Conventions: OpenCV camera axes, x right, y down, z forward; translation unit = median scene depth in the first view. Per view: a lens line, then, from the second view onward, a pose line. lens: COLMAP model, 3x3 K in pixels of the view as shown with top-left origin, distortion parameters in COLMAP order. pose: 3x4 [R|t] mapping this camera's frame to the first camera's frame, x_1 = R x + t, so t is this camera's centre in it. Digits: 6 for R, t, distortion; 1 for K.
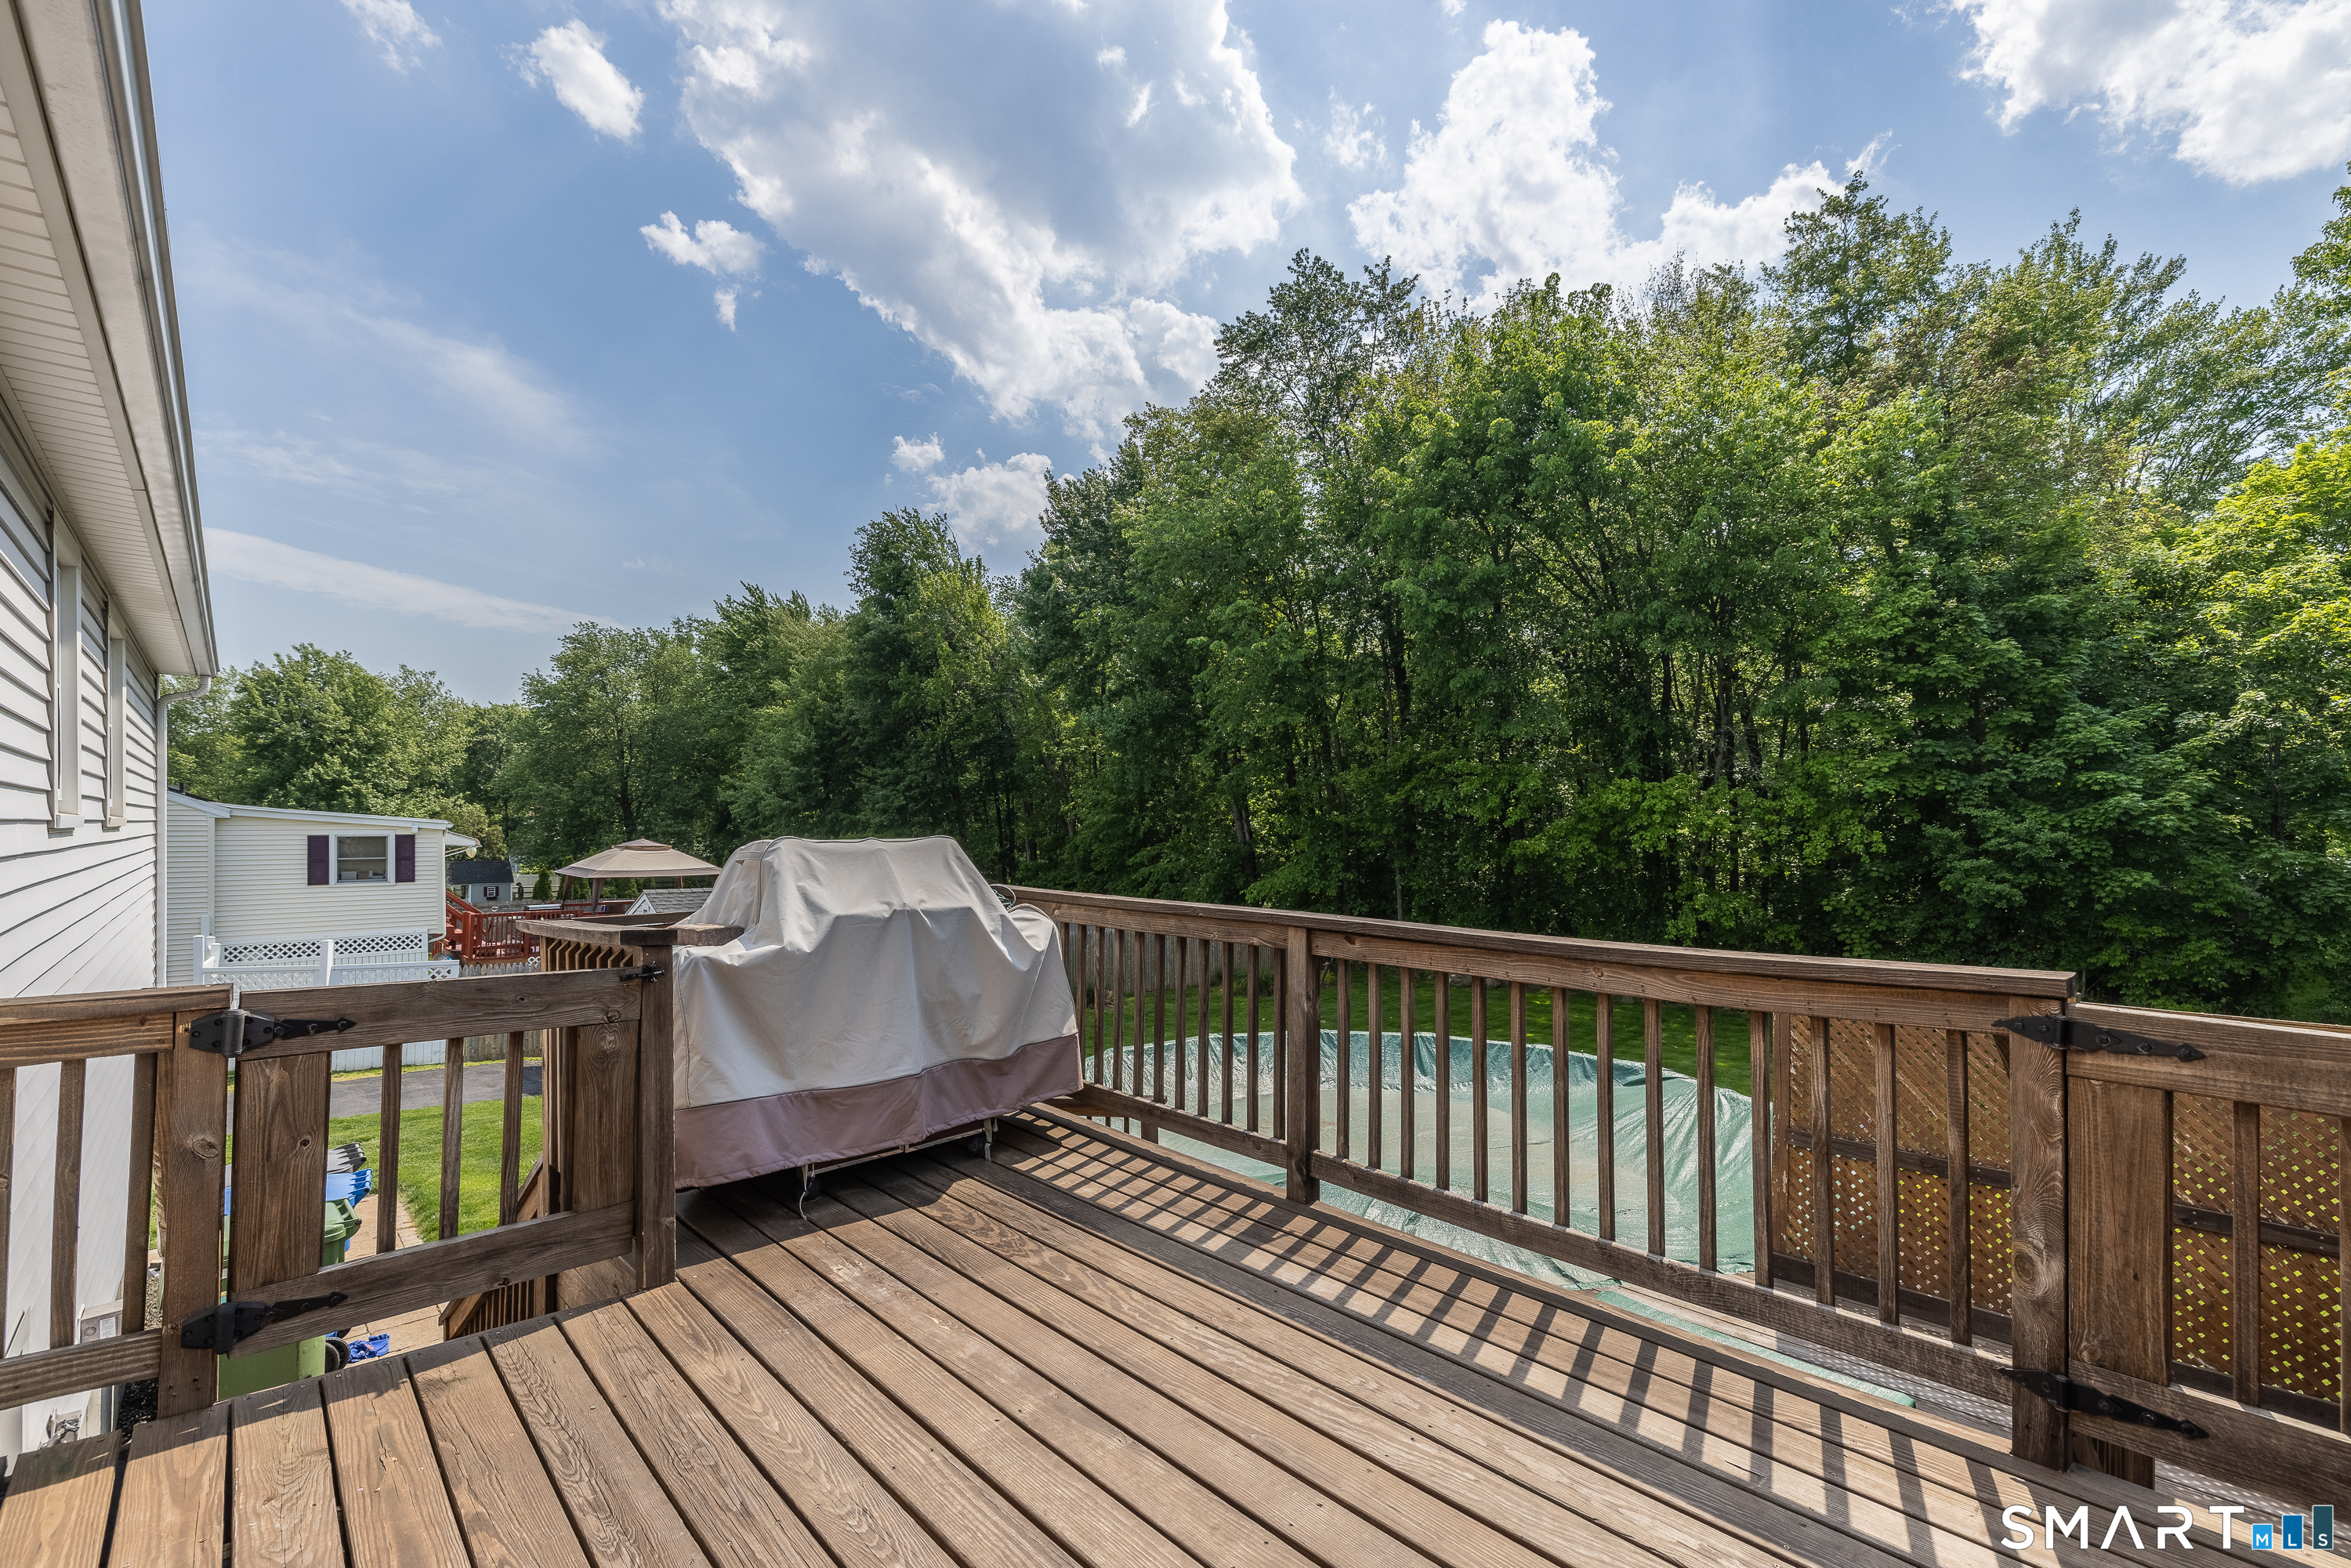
lens RADIAL K [[1009.5, 0, 1173.9], [0, 1009.5, 824.2], [0, 0, 1]] dist [-0.001805, -0.000326]
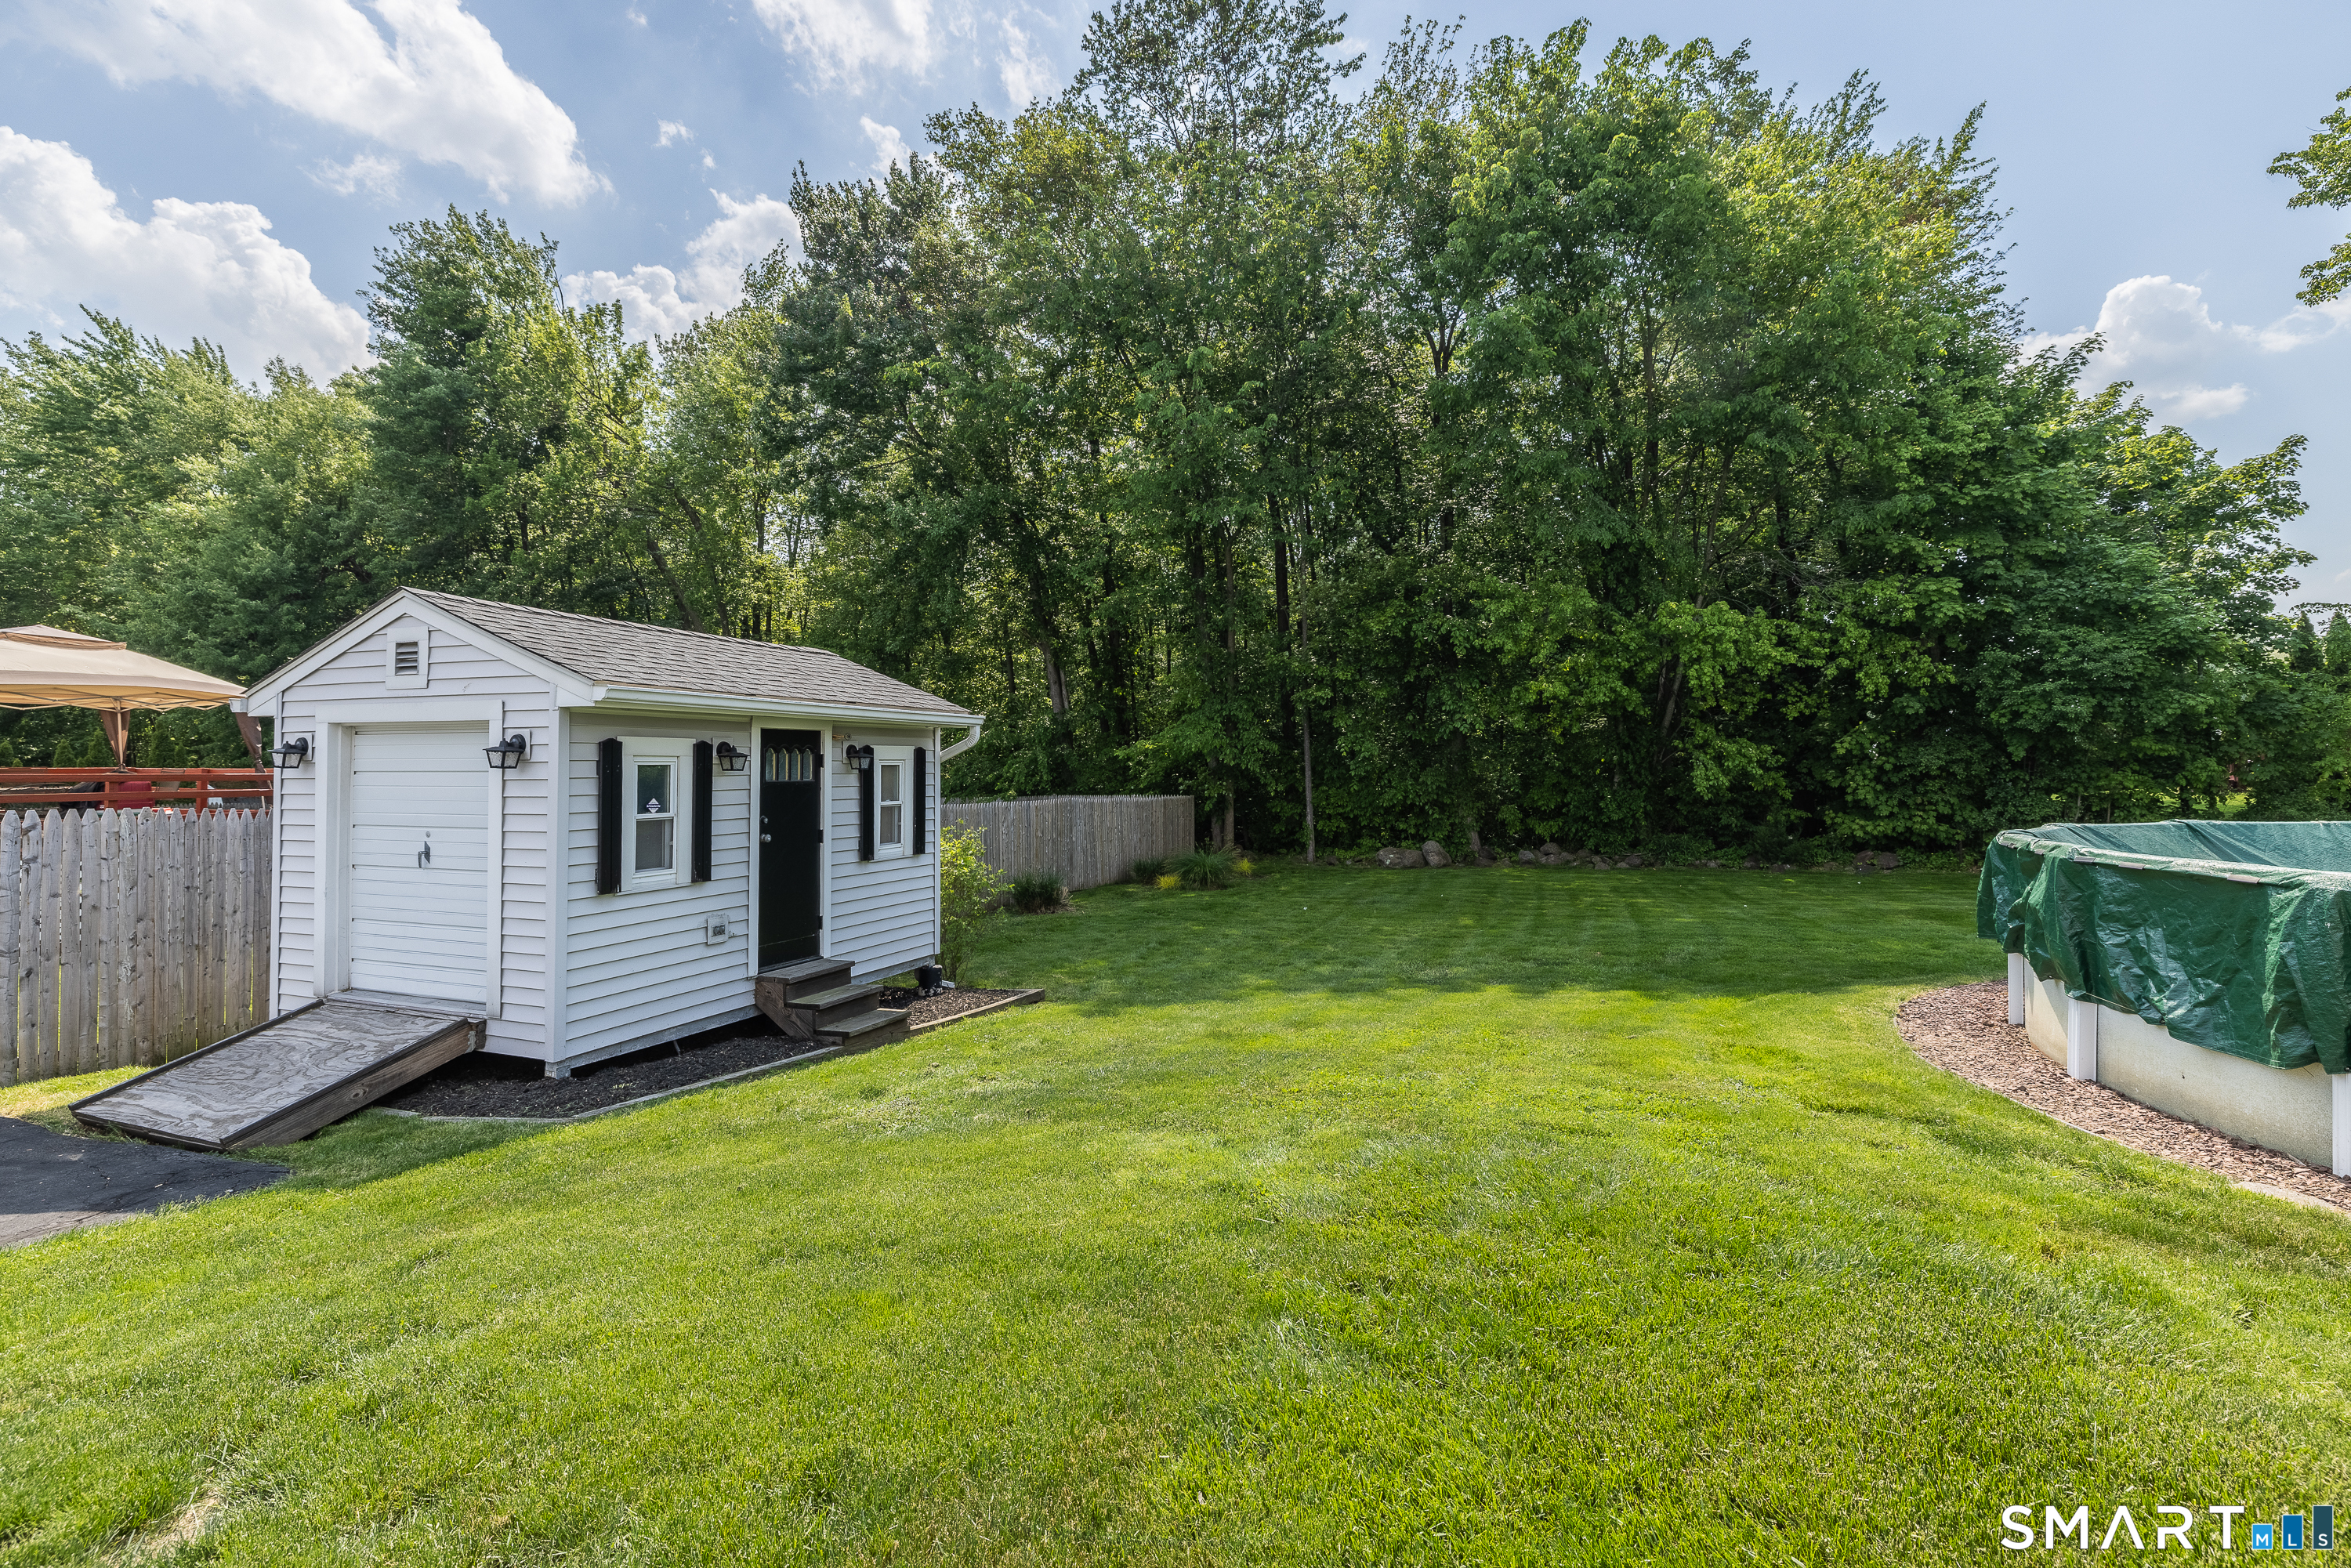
lens RADIAL K [[1015.8, 0, 1162.5], [0, 1015.8, 770.9], [0, 0, 1]] dist [-0.001871, -0.000353]
pose [[0.885242, 0.003515, 0.465117, -0.208527], [0.000216, 0.999968, -0.007968, 0.062385], [-0.465130, 0.007154, 0.885214, 0.254052]]
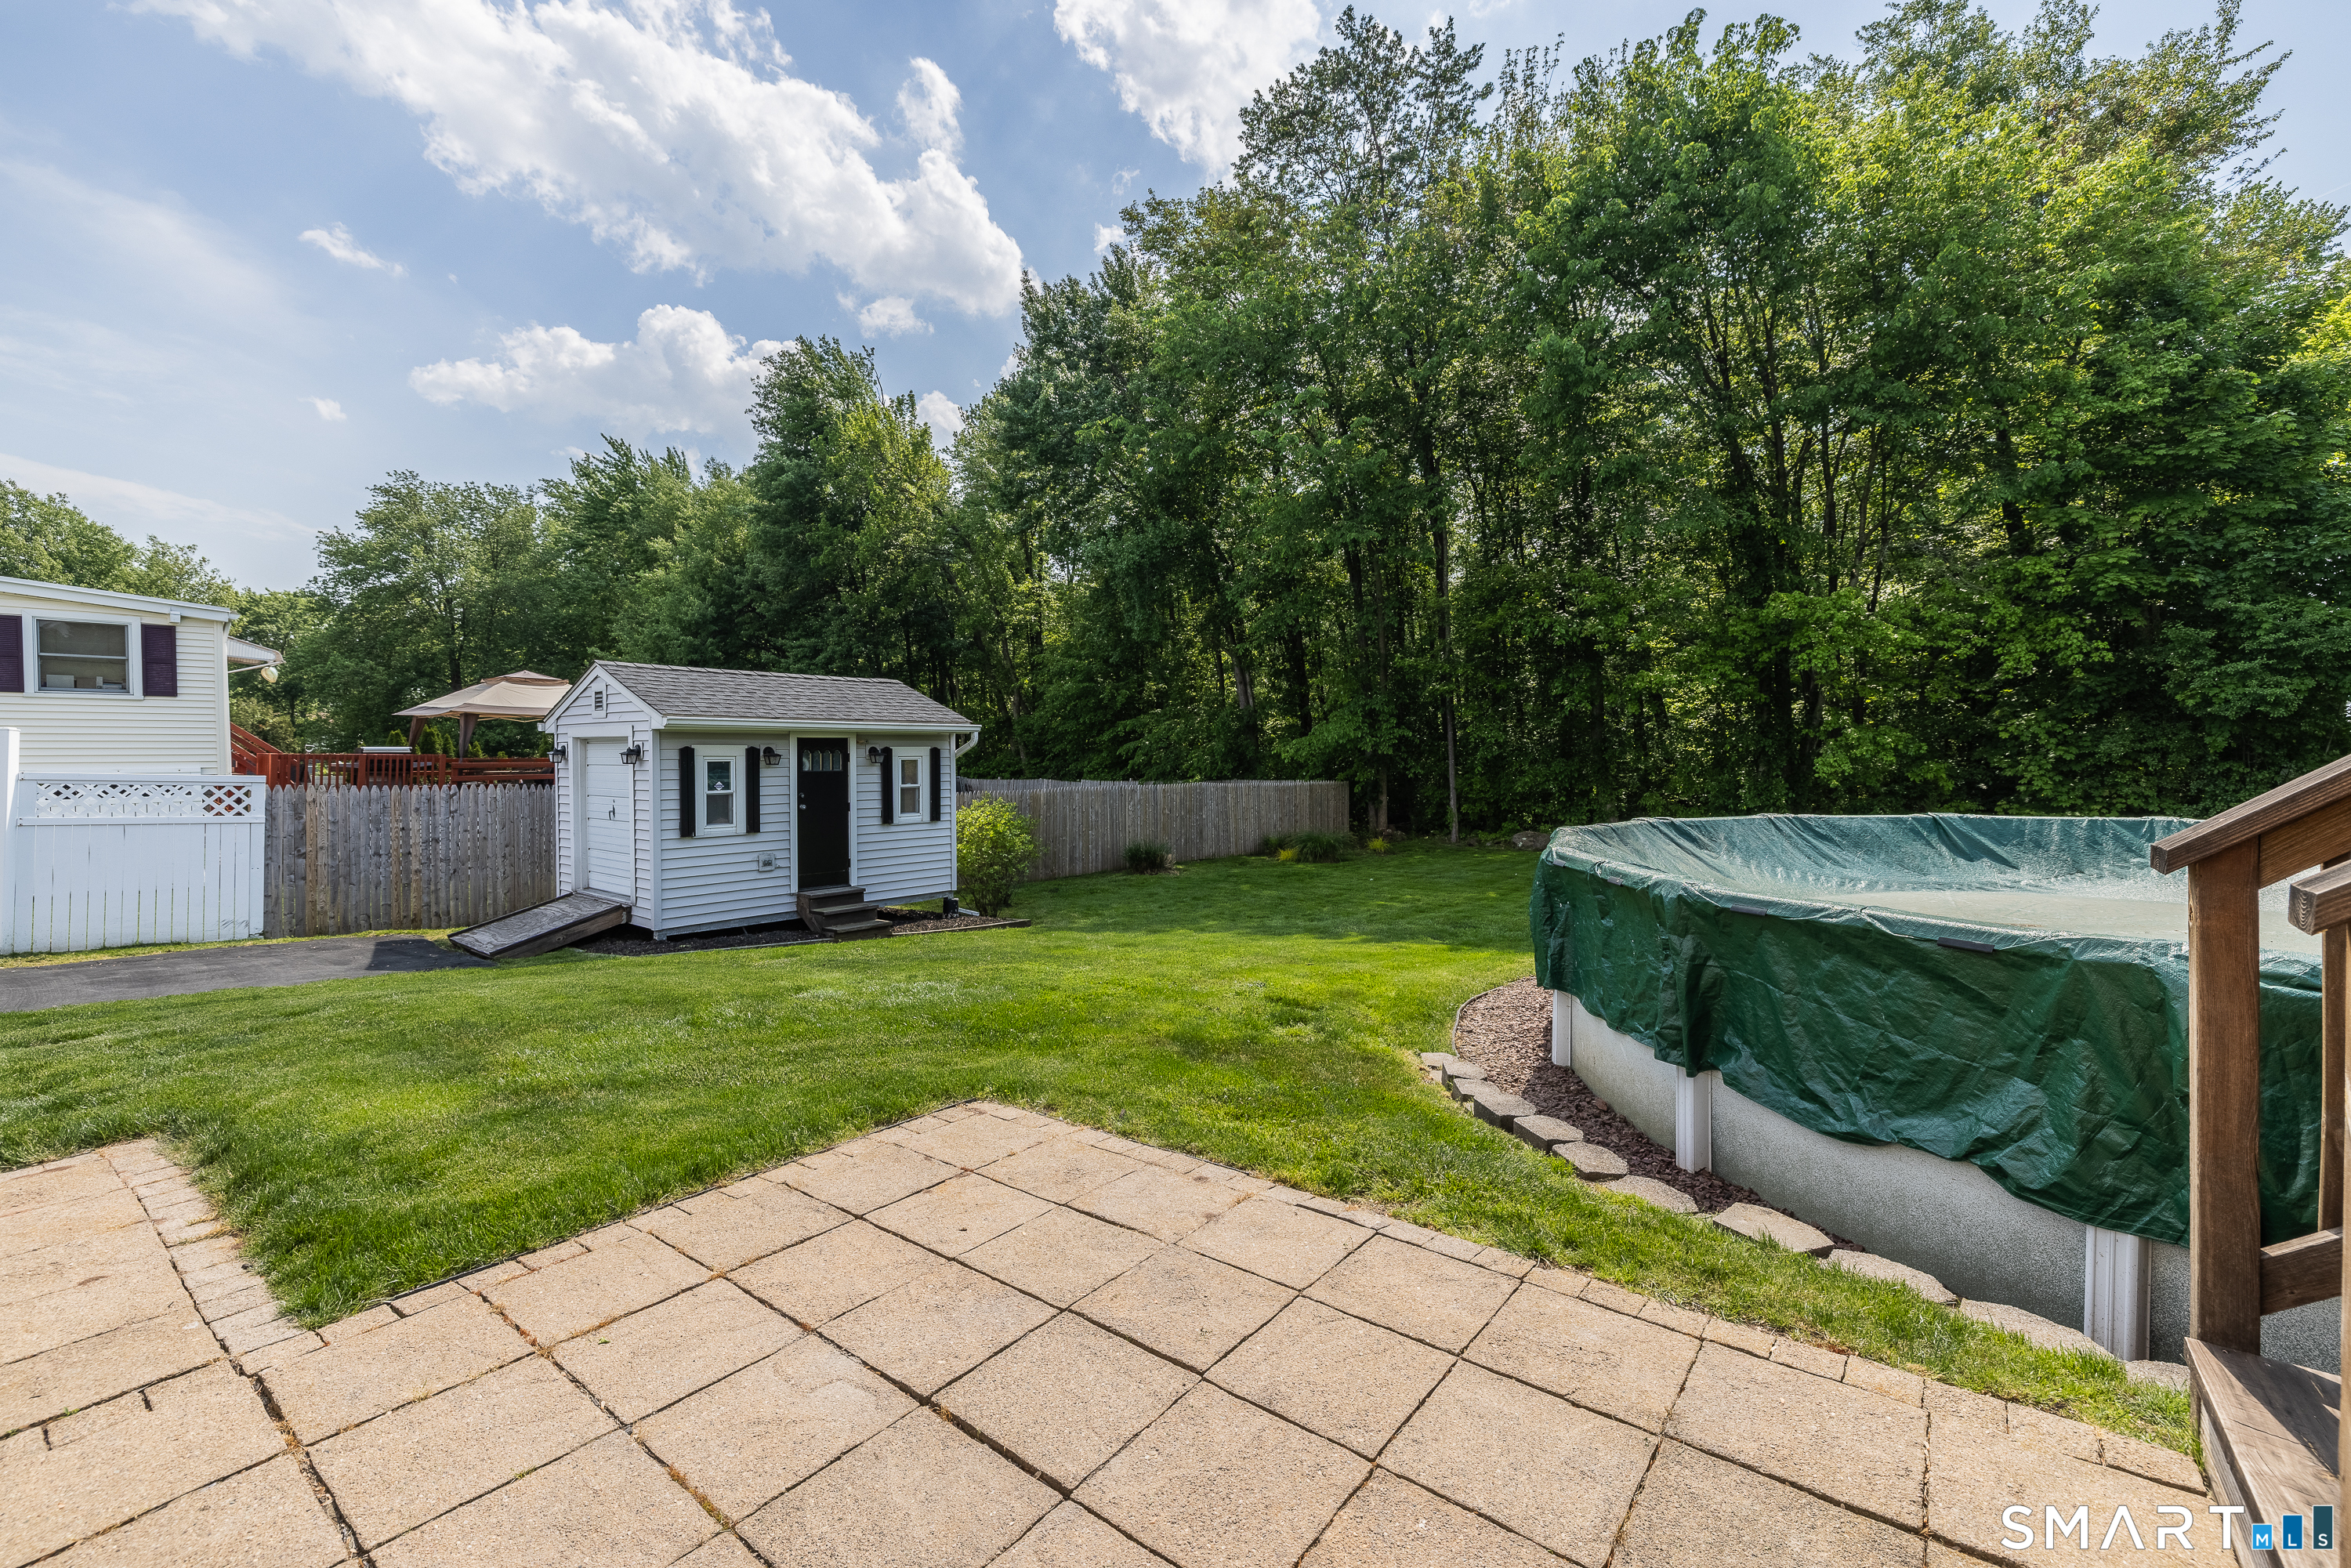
lens RADIAL K [[958.0, 0, 1175.5], [0, 958.0, 784.0], [0, 0, 1]] dist [0.000011, 0.000084]
pose [[0.986375, -0.001726, 0.164504, -0.122060], [-0.001939, 0.999754, 0.022114, 0.060076], [-0.164501, -0.022132, 0.986129, 0.157236]]
